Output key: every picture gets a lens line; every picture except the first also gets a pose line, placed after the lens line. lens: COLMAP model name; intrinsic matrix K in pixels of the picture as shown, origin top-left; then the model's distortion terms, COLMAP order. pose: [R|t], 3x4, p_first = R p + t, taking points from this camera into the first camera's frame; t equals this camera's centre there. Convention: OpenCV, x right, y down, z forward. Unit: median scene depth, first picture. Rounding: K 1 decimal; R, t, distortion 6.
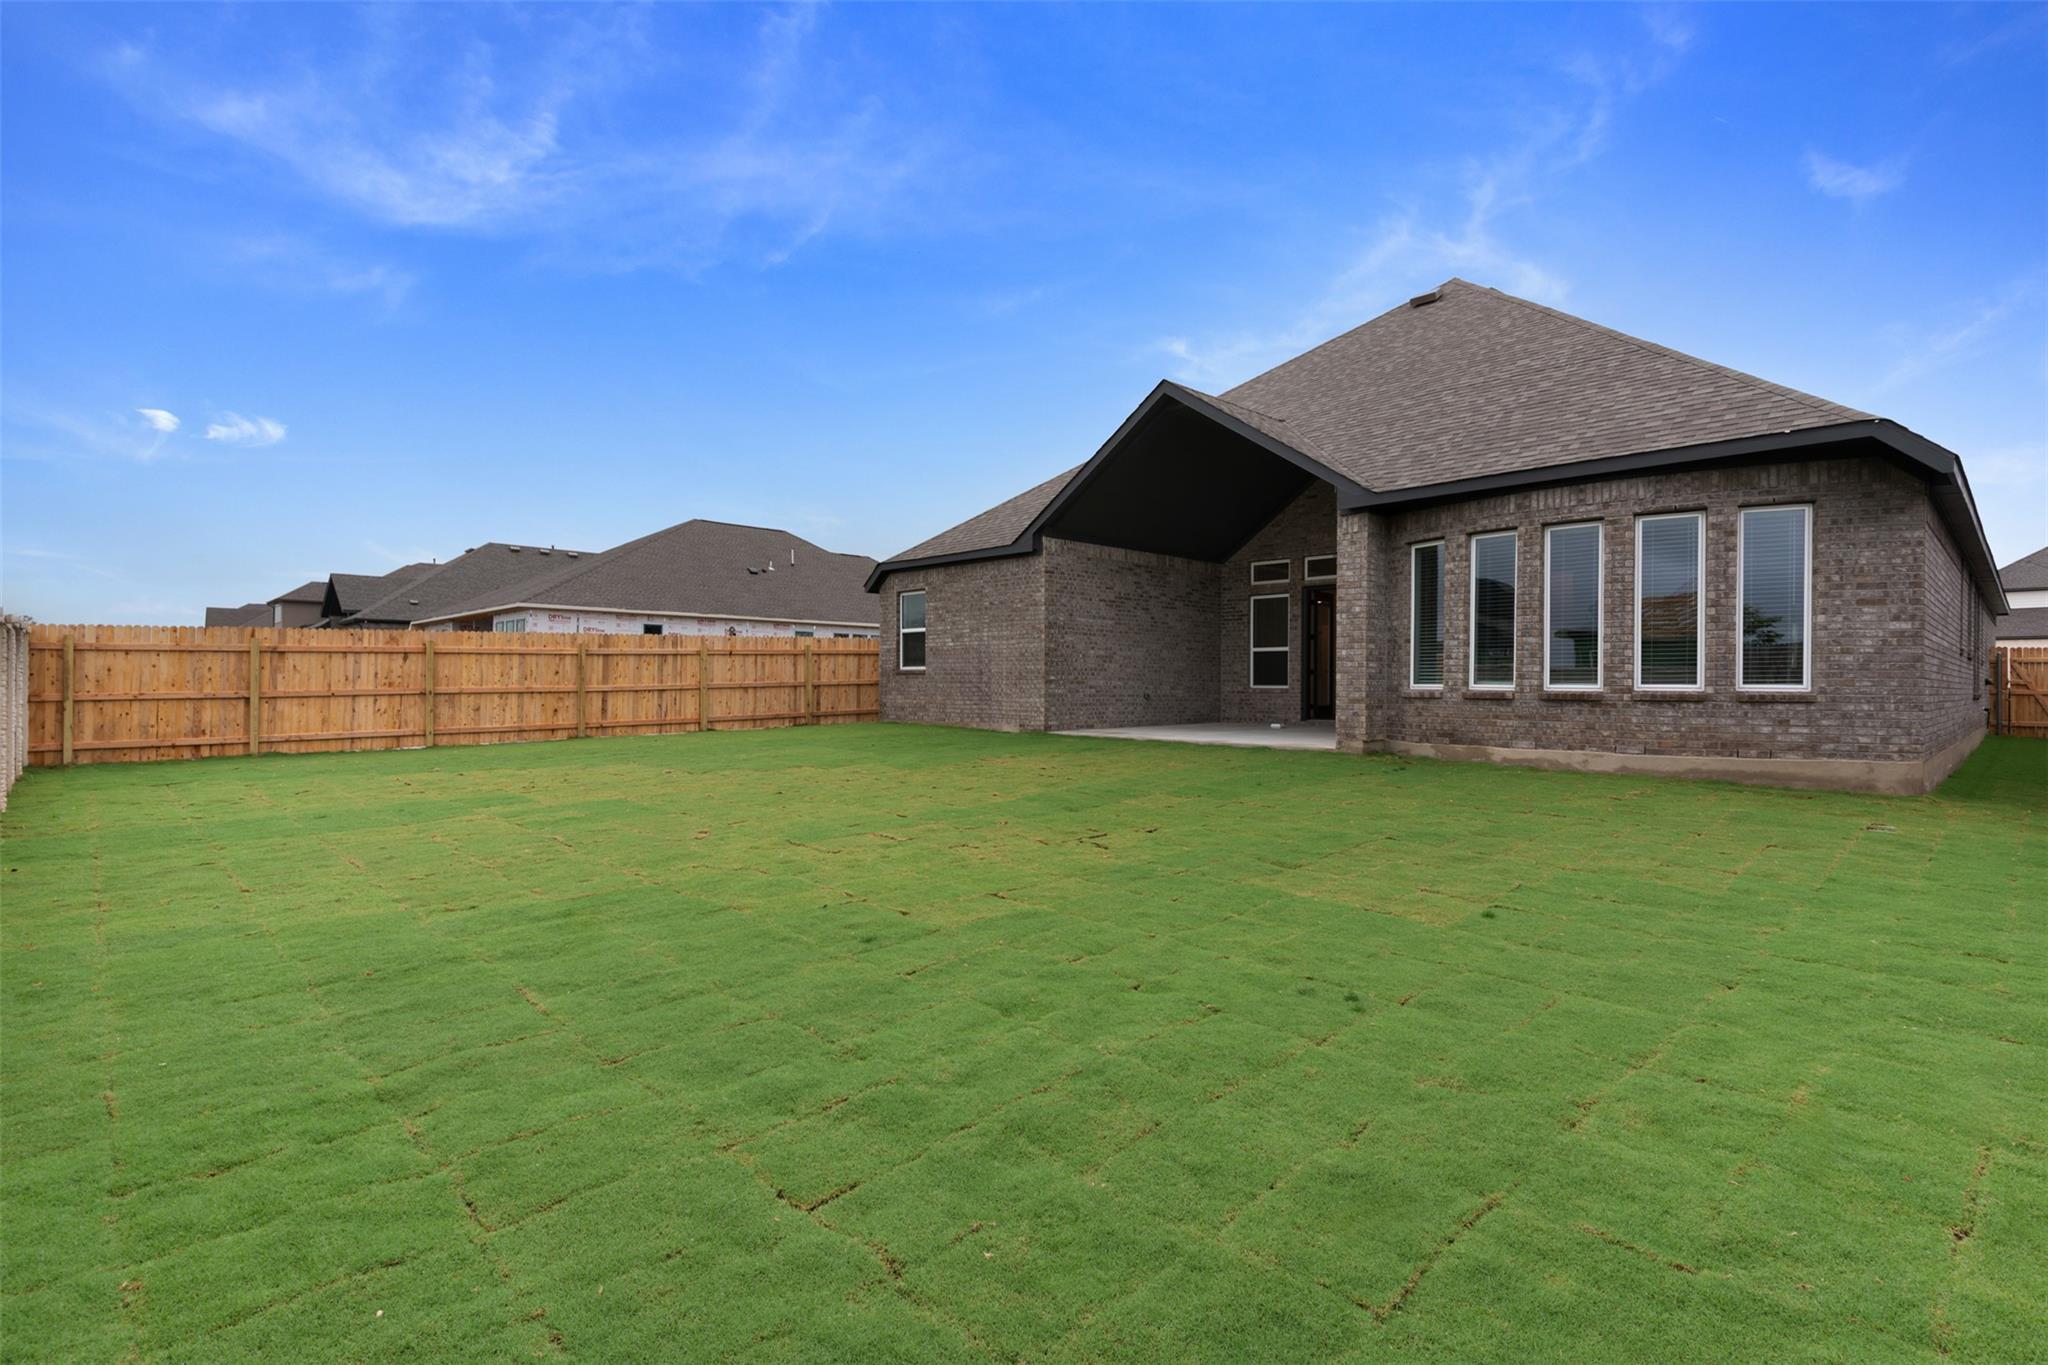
lens RADIAL K [[995.7, 0, 1026.2], [0, 995.7, 682.9], [0, 0, 1]] dist [0.001629, -0.000258]
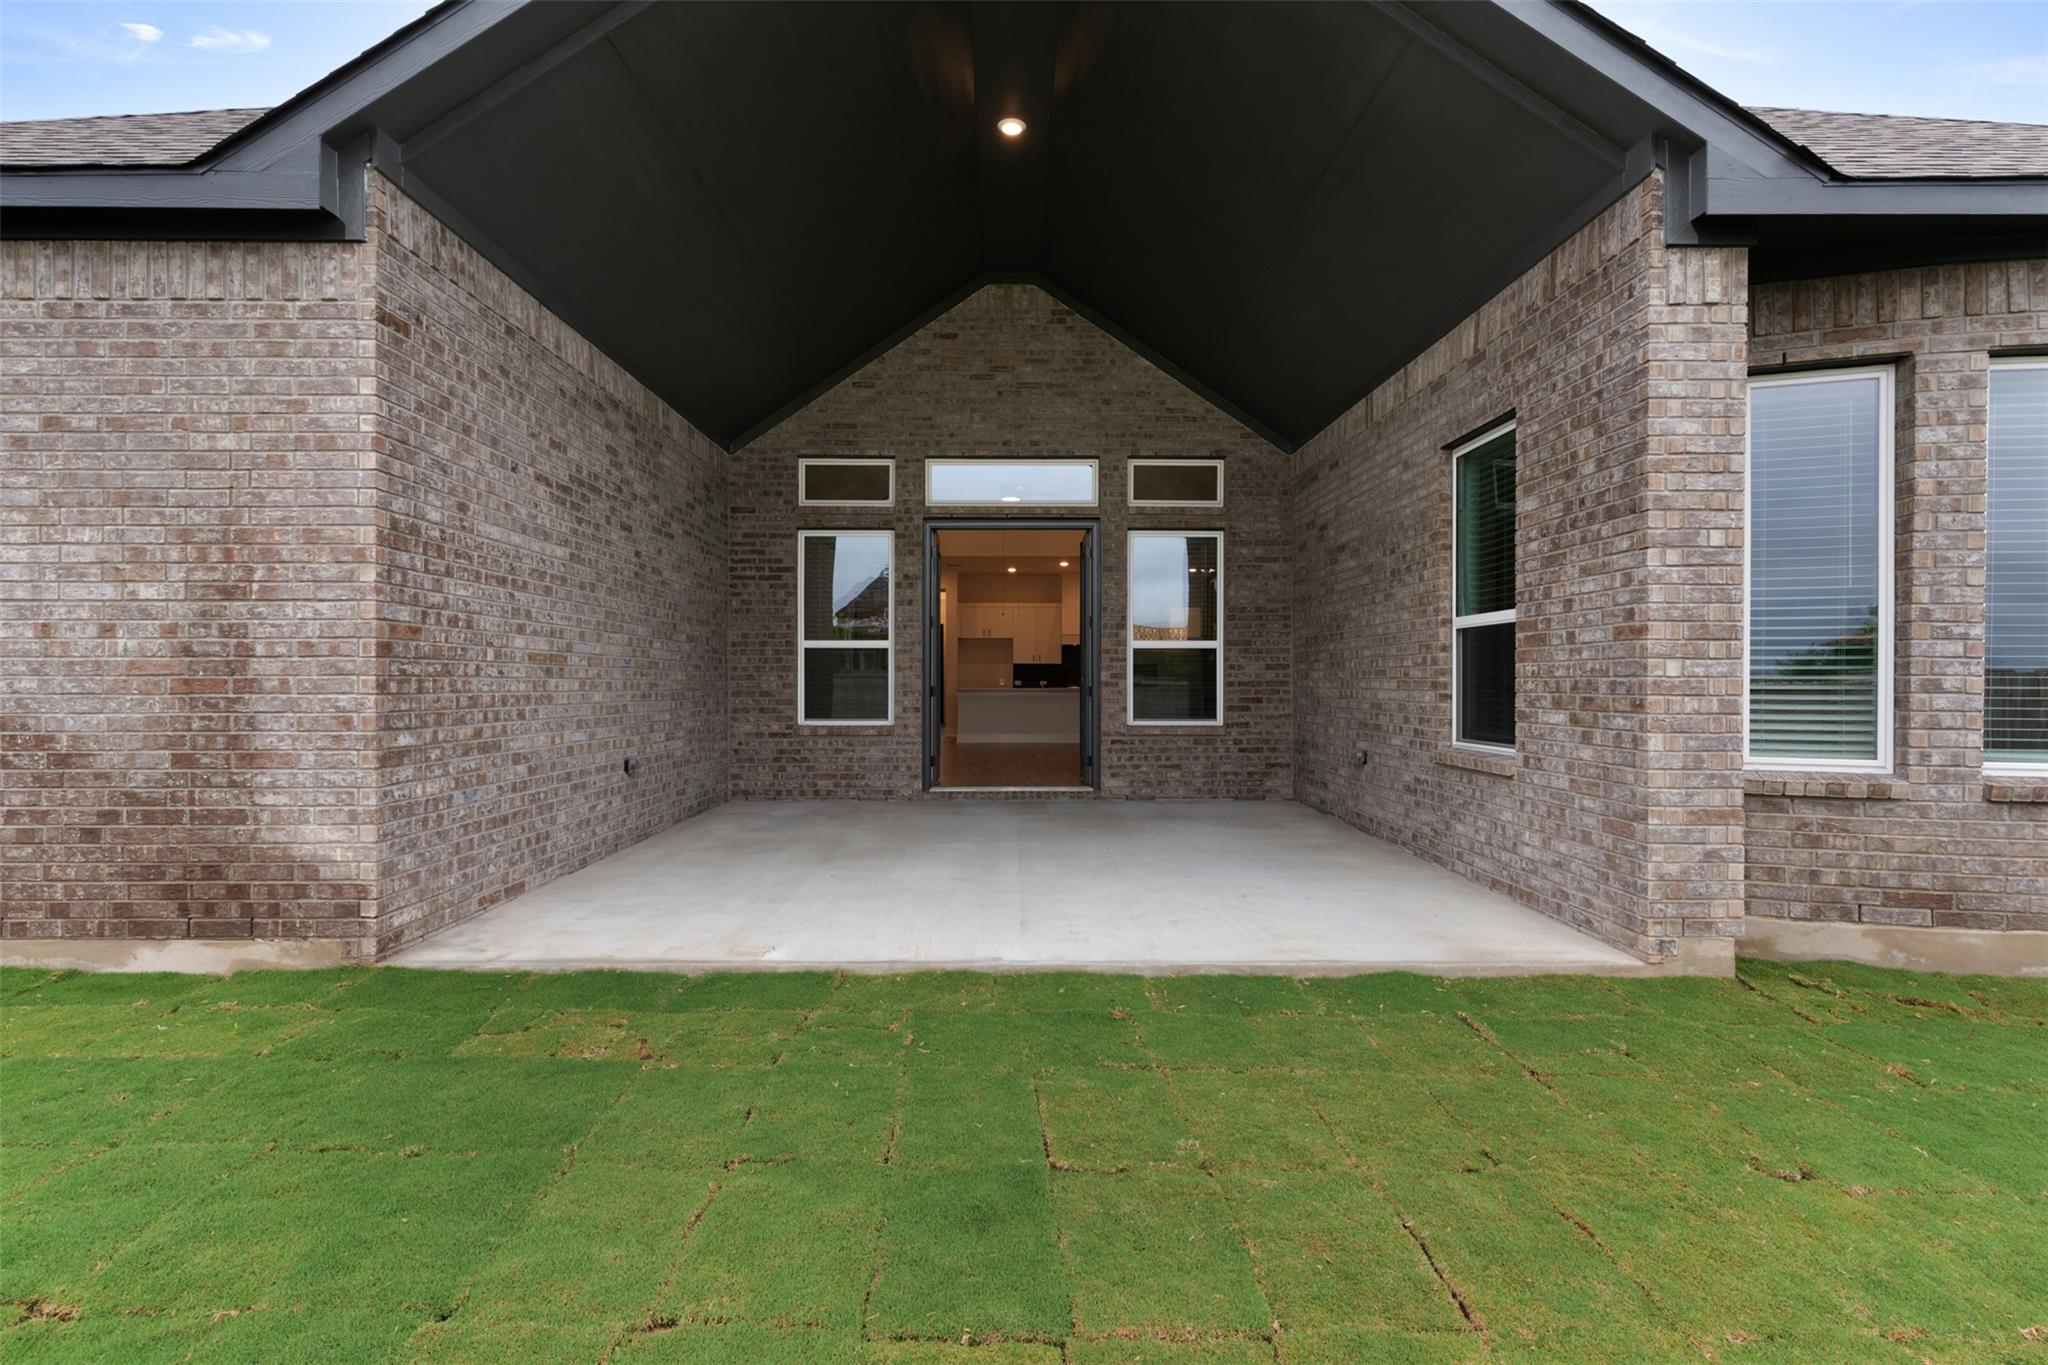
lens RADIAL K [[995.7, 0, 1015.1], [0, 995.7, 683.3], [0, 0, 1]] dist [0.001629, -0.000258]
pose [[0.693931, -0.006345, 0.720013, -0.048132], [0.000740, 0.999967, 0.008099, -0.021275], [-0.720041, -0.005087, 0.693913, 0.690613]]
